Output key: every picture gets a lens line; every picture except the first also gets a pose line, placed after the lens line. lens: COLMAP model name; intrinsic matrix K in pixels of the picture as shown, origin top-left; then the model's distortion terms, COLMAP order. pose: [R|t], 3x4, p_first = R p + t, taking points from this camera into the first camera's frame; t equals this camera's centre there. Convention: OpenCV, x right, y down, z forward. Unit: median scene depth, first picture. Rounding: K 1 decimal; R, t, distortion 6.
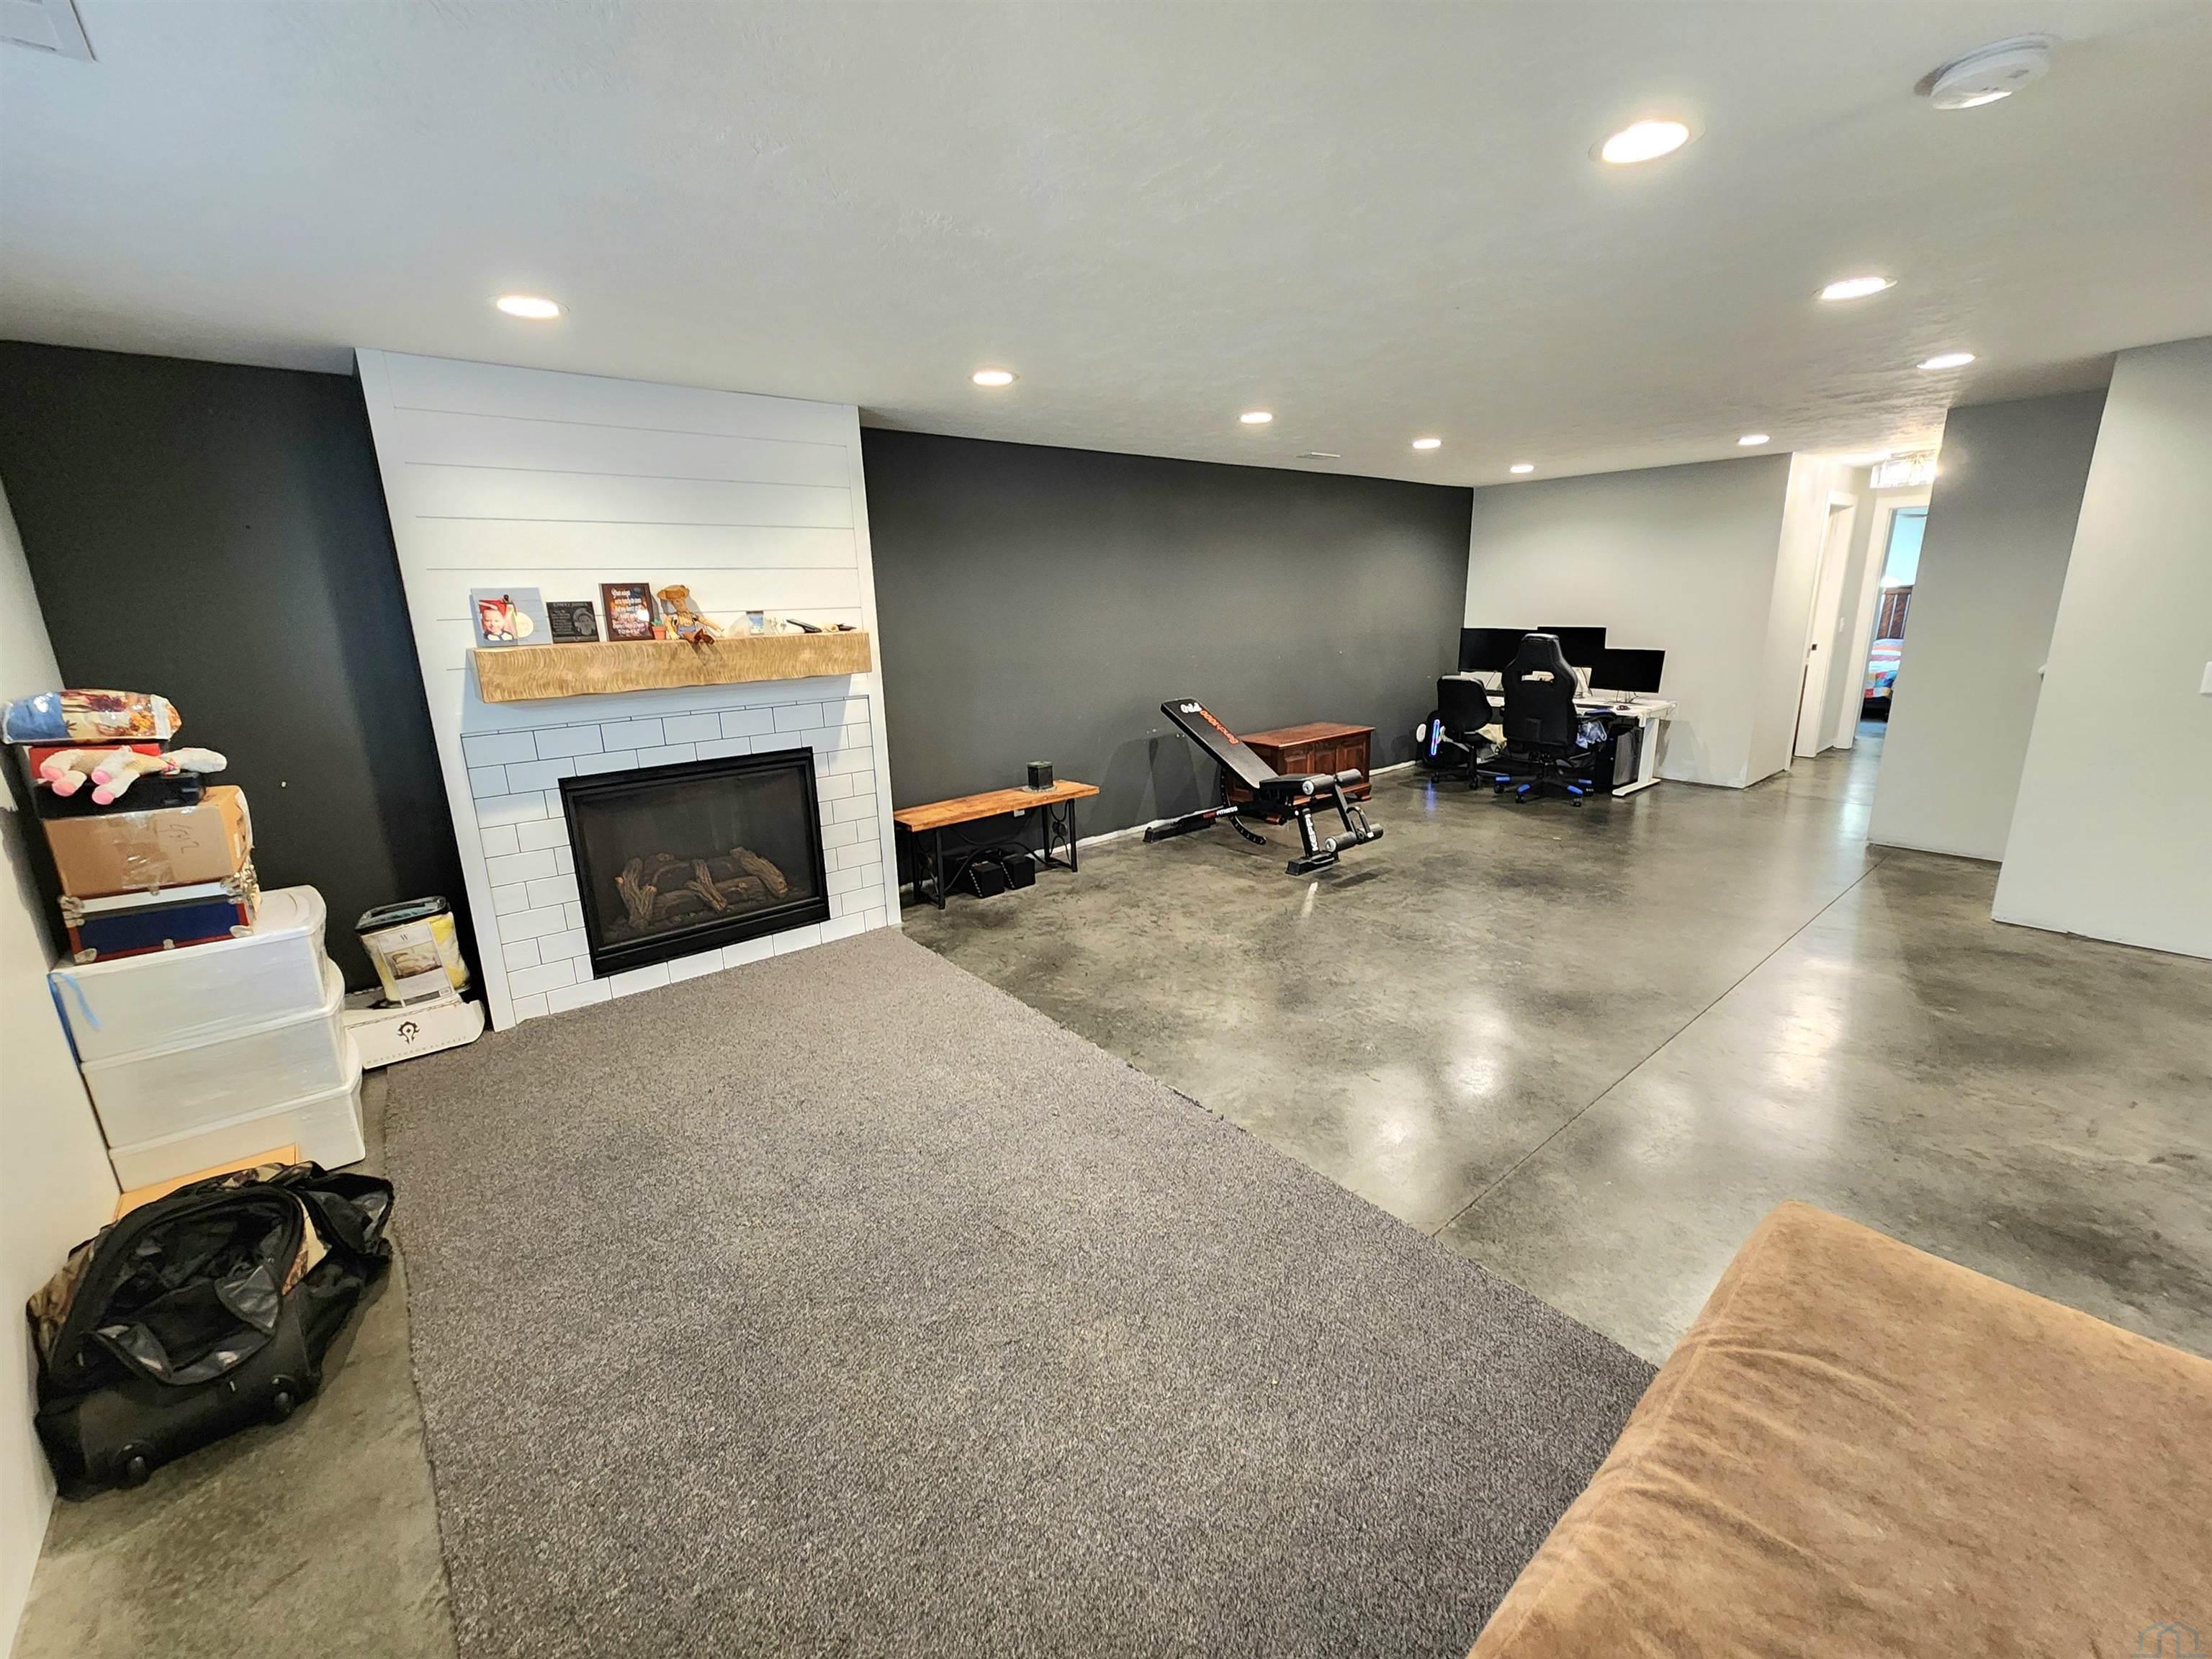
lens RADIAL K [[909.9, 0, 1116.1], [0, 909.9, 821.2], [0, 0, 1]] dist [0.002266, 0.000117]
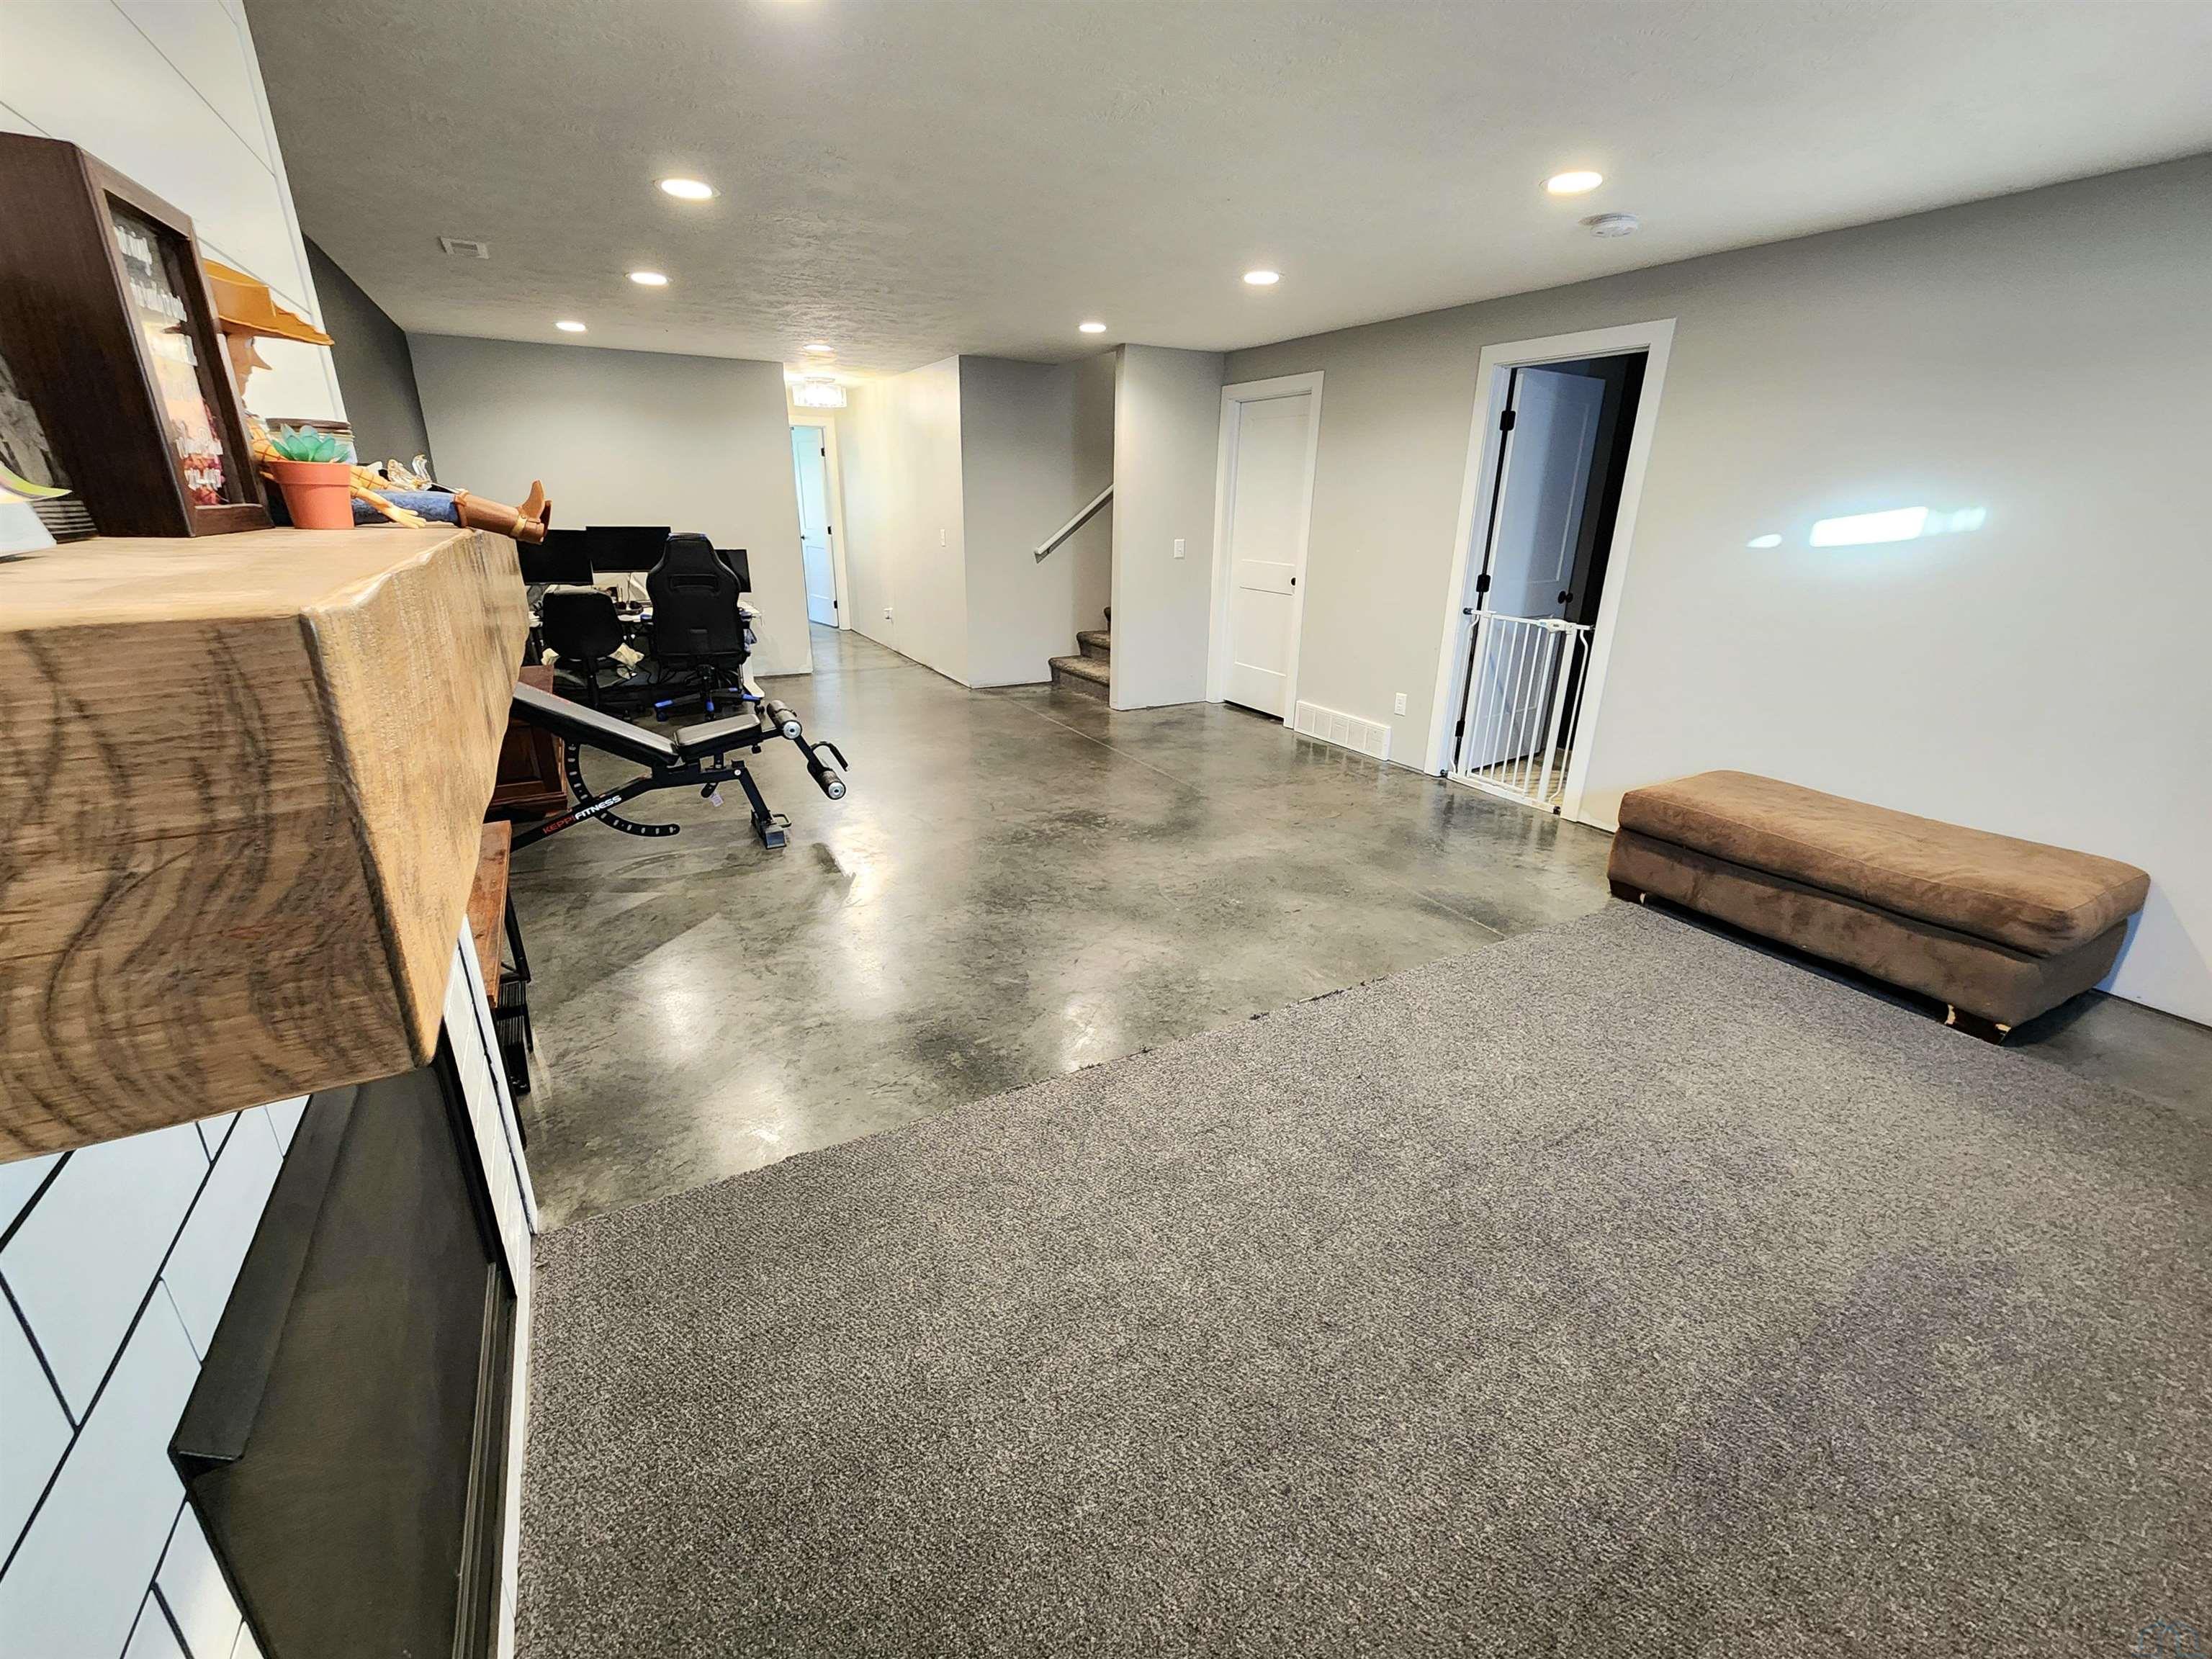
lens RADIAL K [[909.9, 0, 1103.6], [0, 909.9, 827.2], [0, 0, 1]] dist [0.002266, 0.000117]
pose [[0.195104, -0.308204, 0.931099, -0.561137], [0.219428, 0.938995, 0.264838, -0.122323], [-0.955921, 0.152638, 0.250830, 0.644784]]
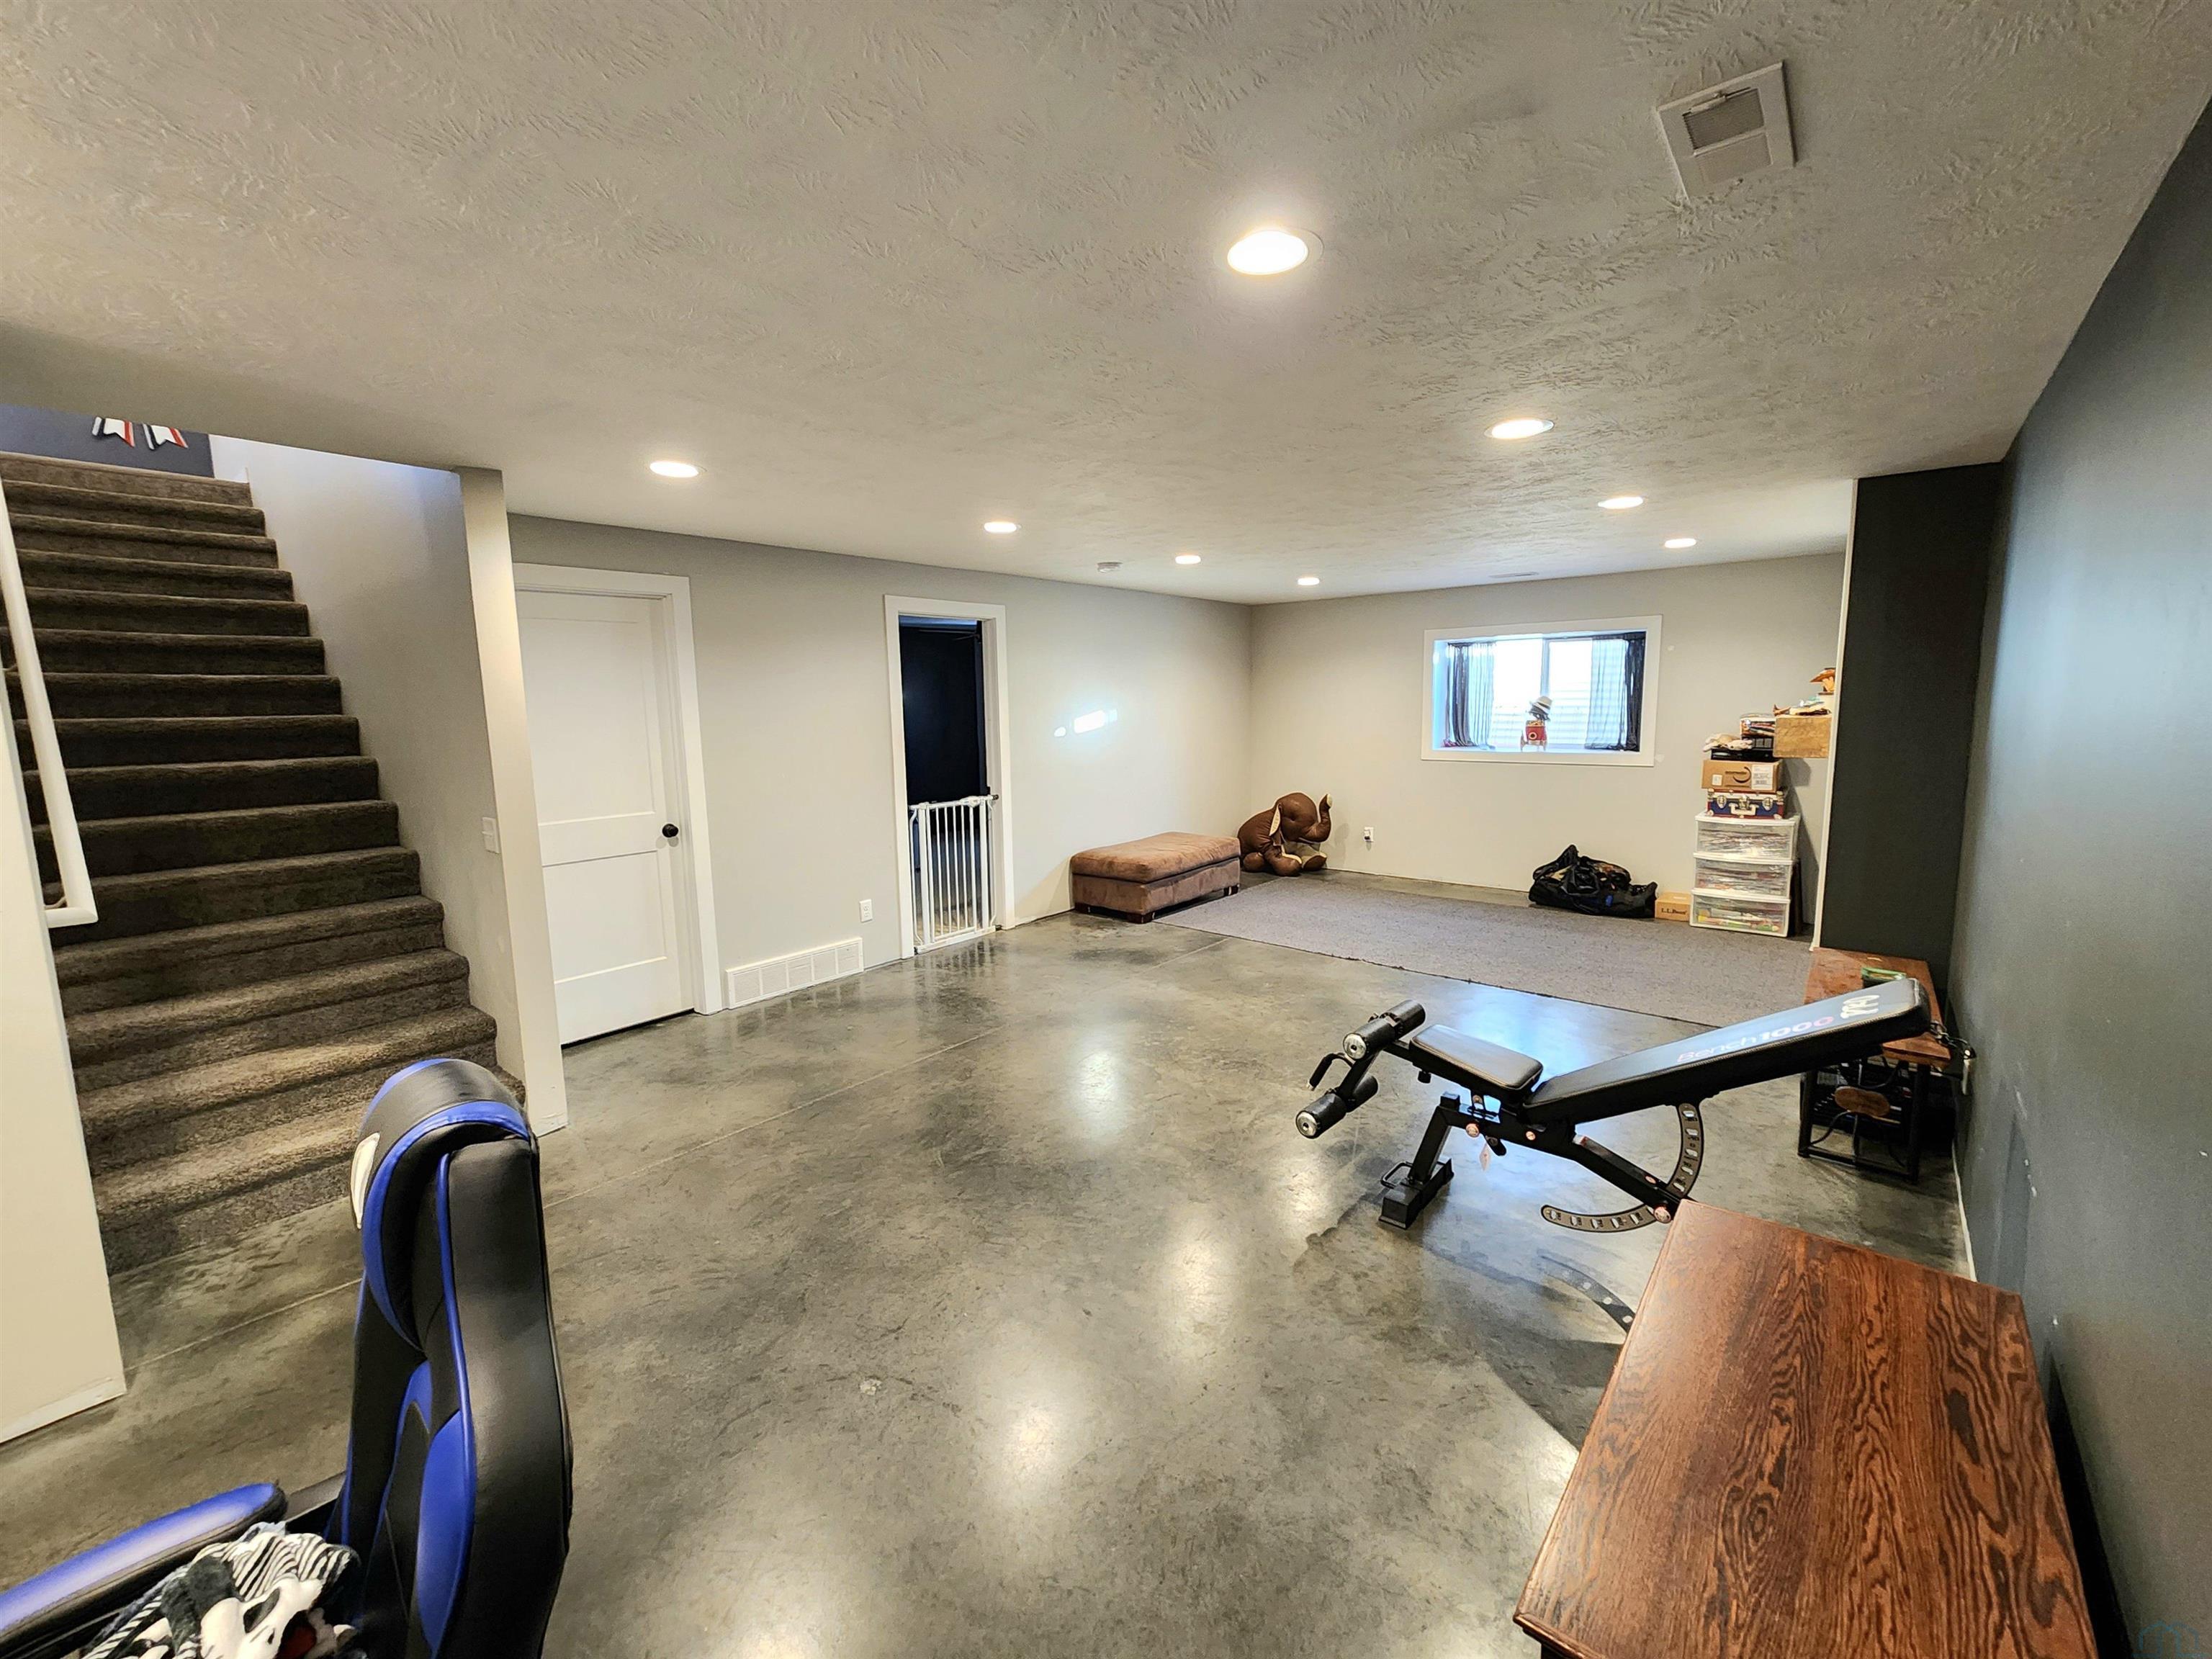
lens RADIAL K [[909.9, 0, 1109.4], [0, 909.9, 827.8], [0, 0, 1]] dist [0.002266, 0.000117]
pose [[-0.984821, 0.067052, -0.160097, 0.578377], [0.001309, 0.925213, 0.379447, -0.442275], [0.173566, 0.373478, -0.911257, 1.696236]]
